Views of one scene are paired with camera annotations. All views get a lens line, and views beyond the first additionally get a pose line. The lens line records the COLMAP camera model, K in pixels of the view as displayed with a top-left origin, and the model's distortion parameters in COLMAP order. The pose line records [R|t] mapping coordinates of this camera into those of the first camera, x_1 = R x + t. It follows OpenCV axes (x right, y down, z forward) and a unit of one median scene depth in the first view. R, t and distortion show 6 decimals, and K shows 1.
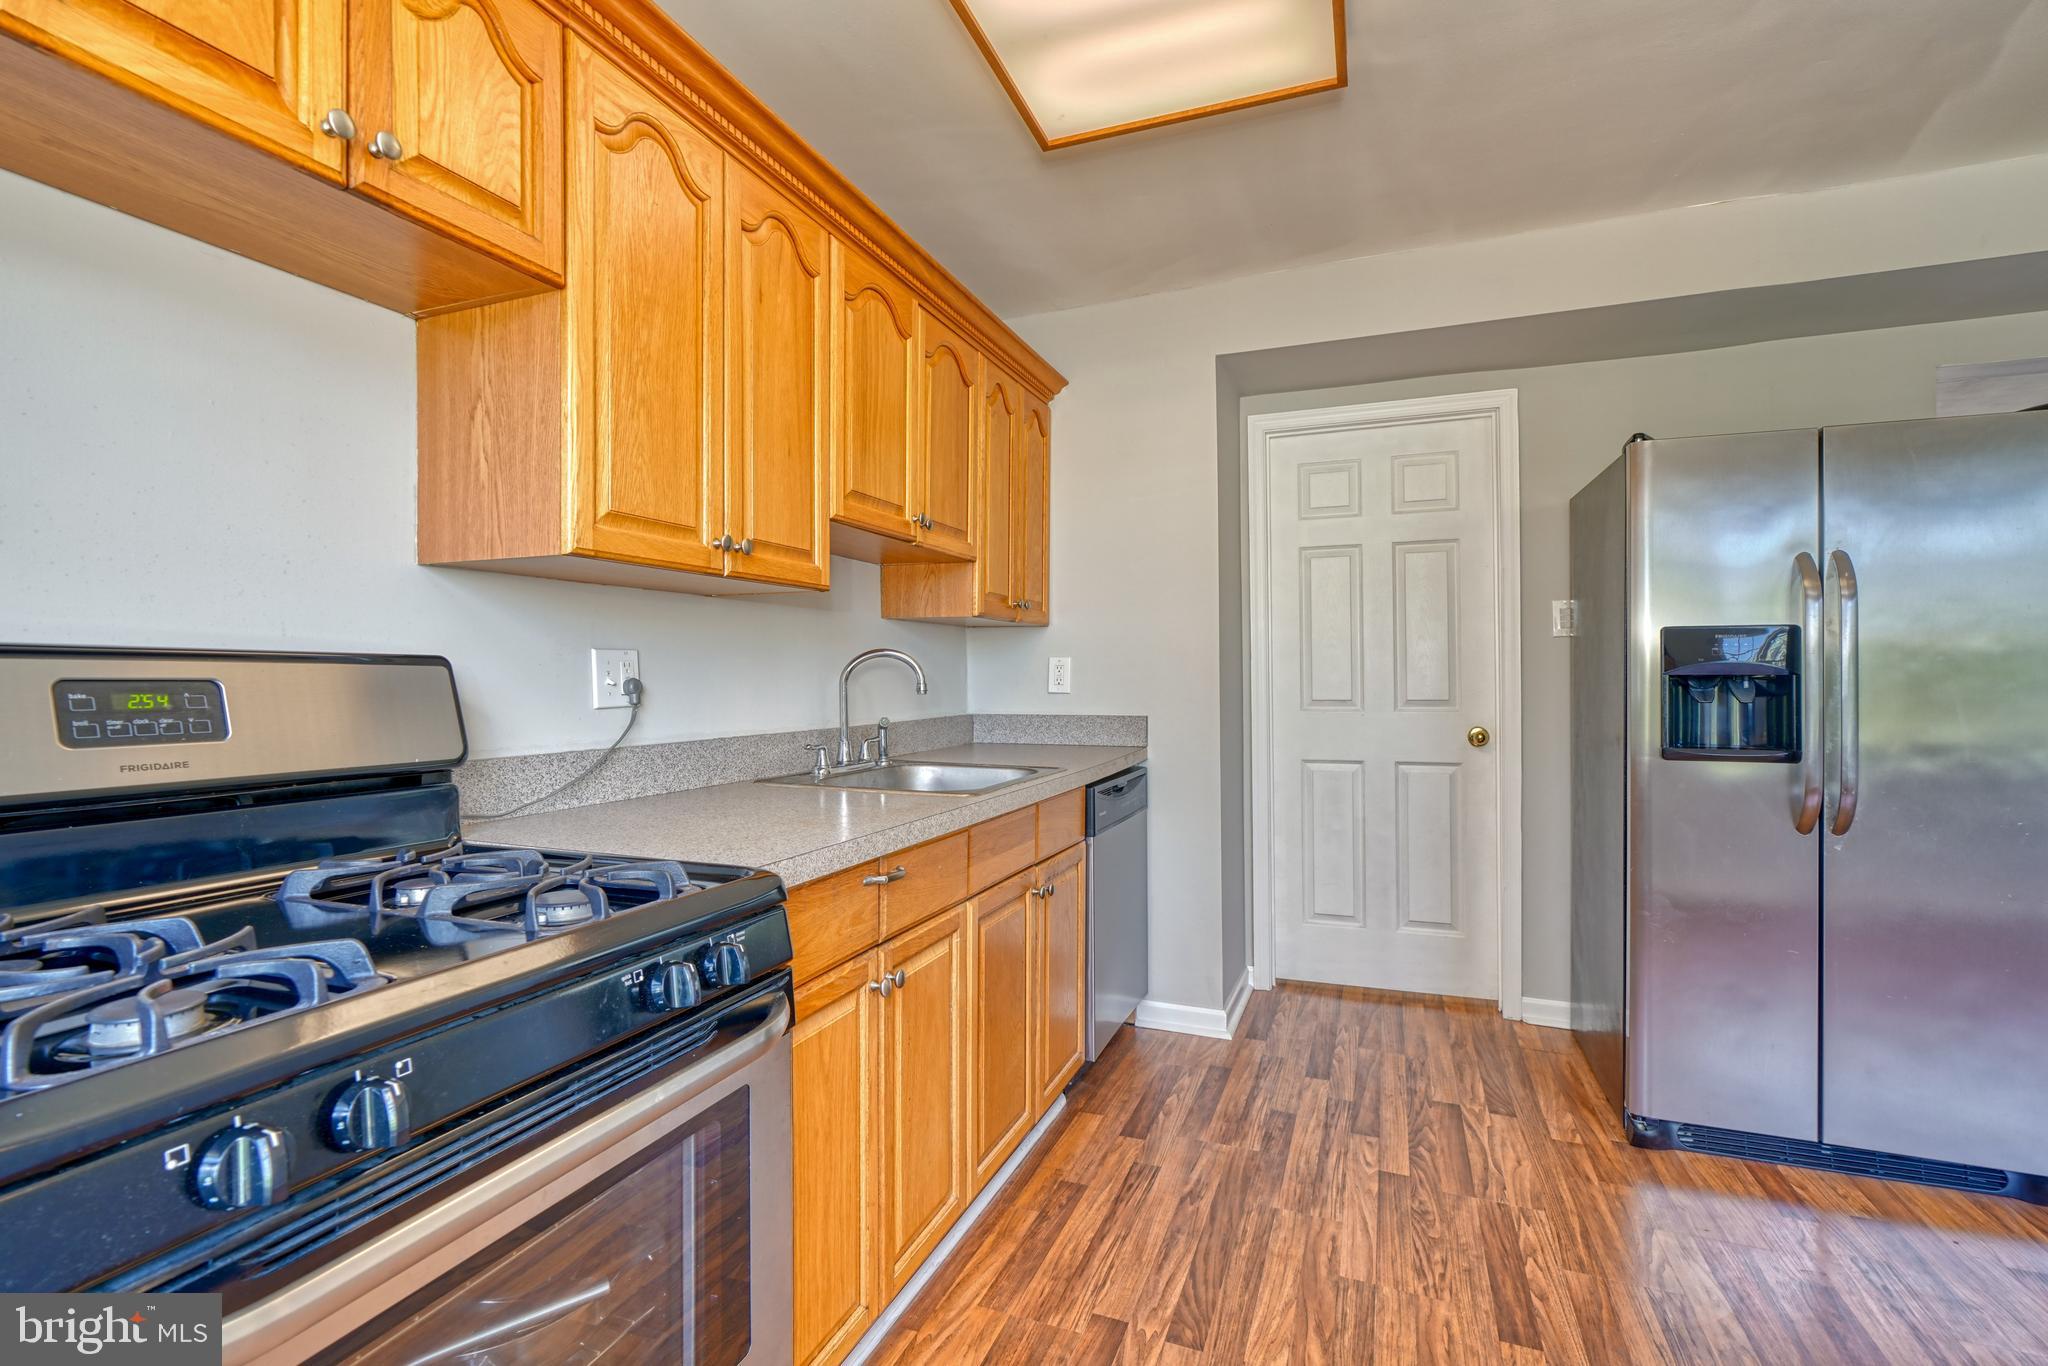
lens RADIAL K [[940.1, 0, 1014.3], [0, 940.1, 672.9], [0, 0, 1]] dist [-0.001716, 0.000050]
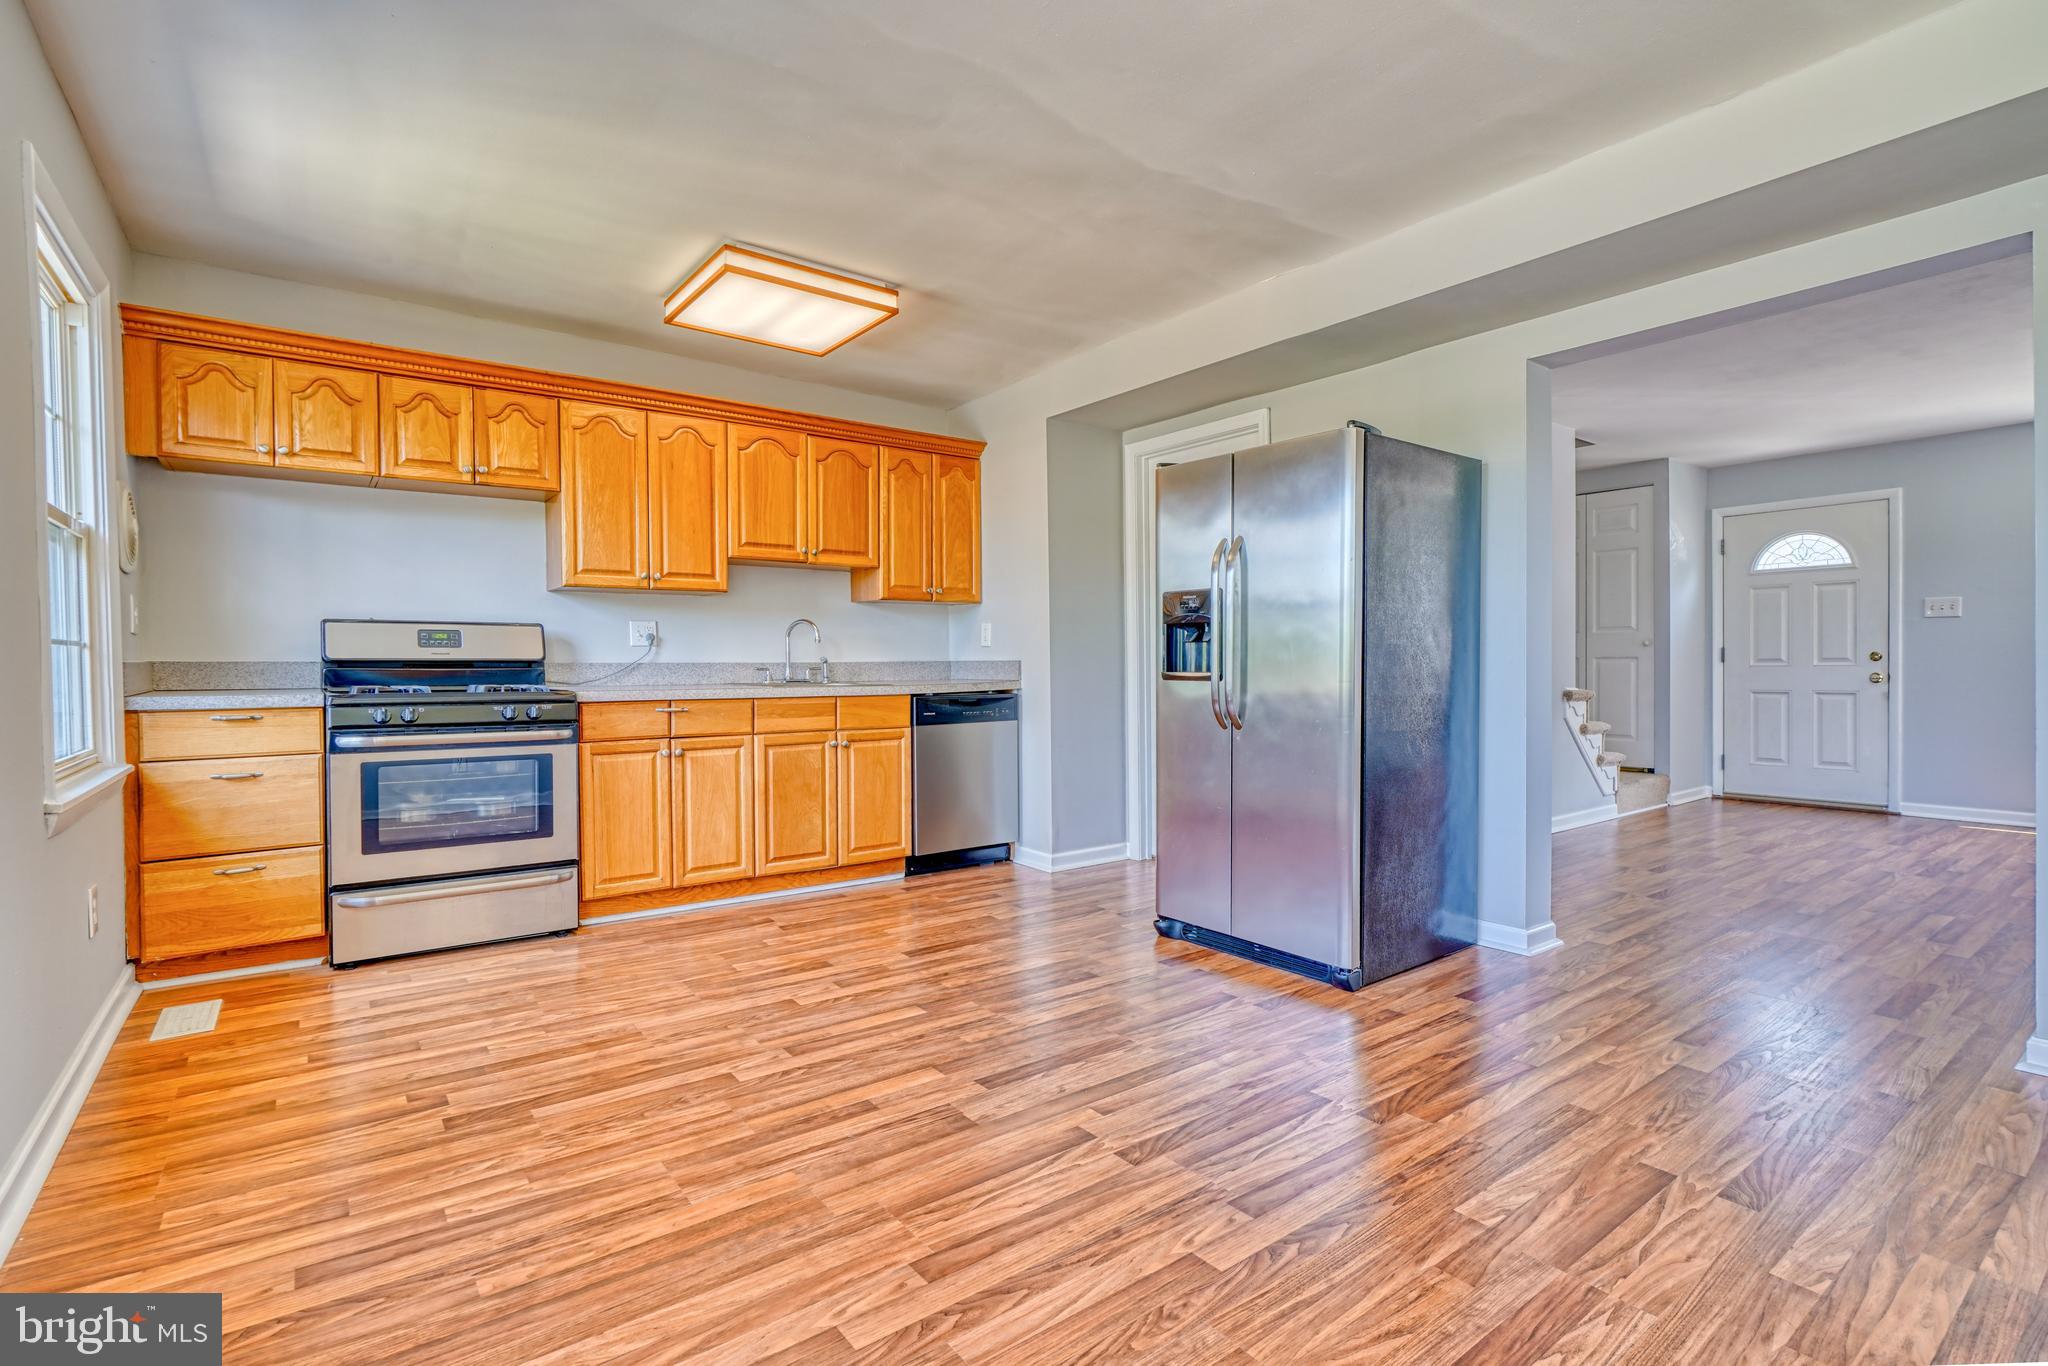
lens RADIAL K [[949.3, 0, 1018.8], [0, 949.3, 681.8], [0, 0, 1]] dist [-0.012653, 0.004998]
pose [[0.853273, 0.011032, -0.521347, 1.408105], [0.004419, 0.999587, 0.028384, 0.055408], [0.521445, -0.026523, 0.852872, -0.466201]]
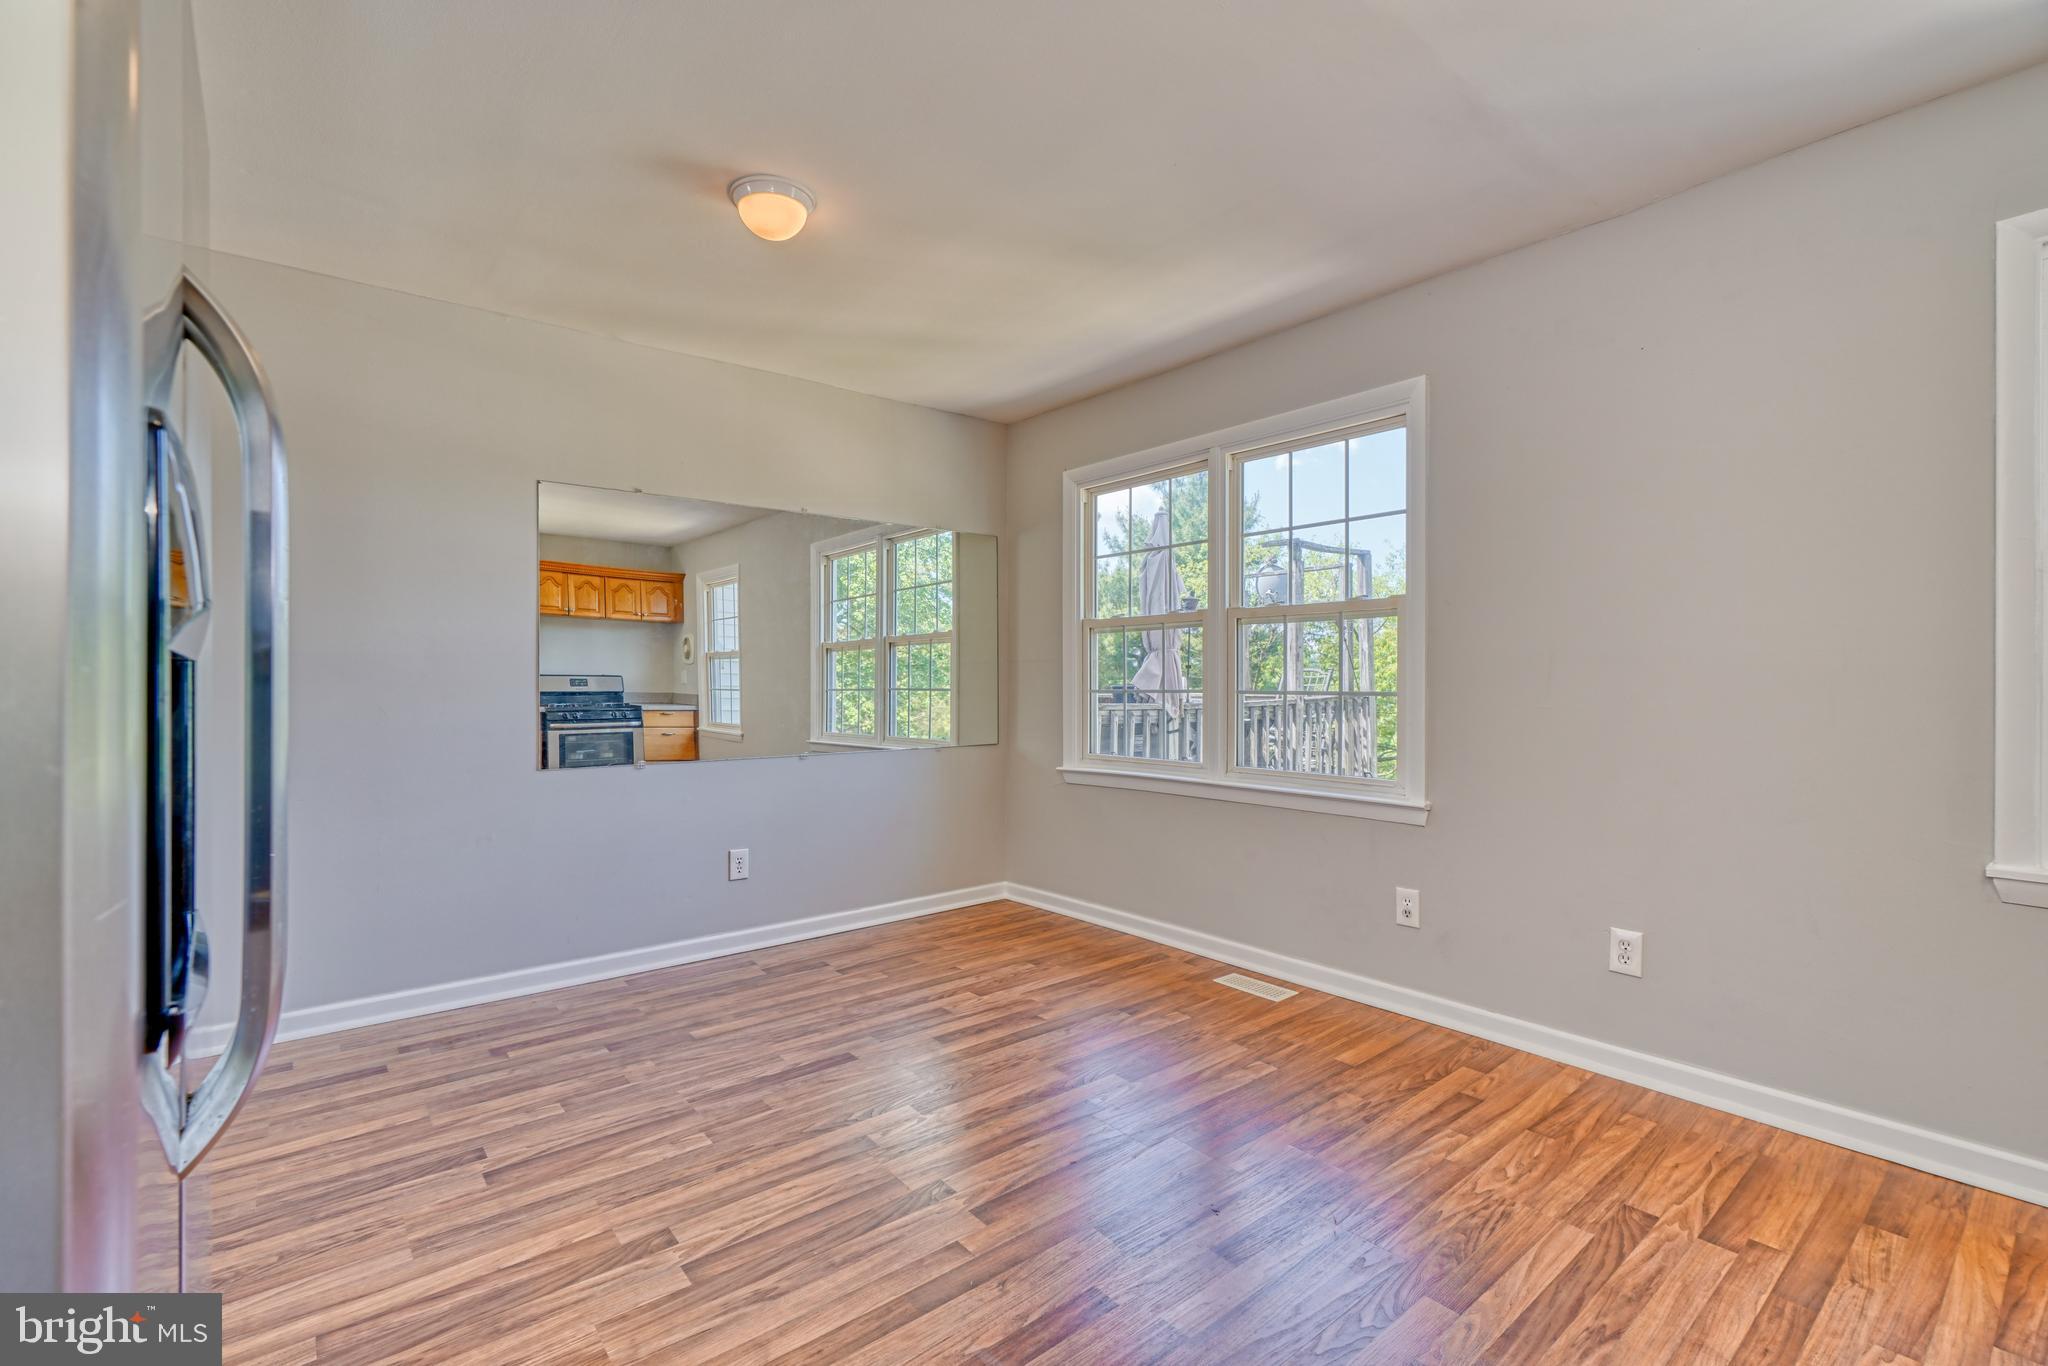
lens RADIAL K [[911.3, 0, 1015.2], [0, 911.3, 678.0], [0, 0, 1]] dist [-0.005501, 0.000957]
pose [[-0.872945, 0.008336, 0.487747, 0.478658], [0.002561, 0.999919, -0.012505, 0.013977], [-0.487812, -0.009667, -0.872895, 1.181009]]
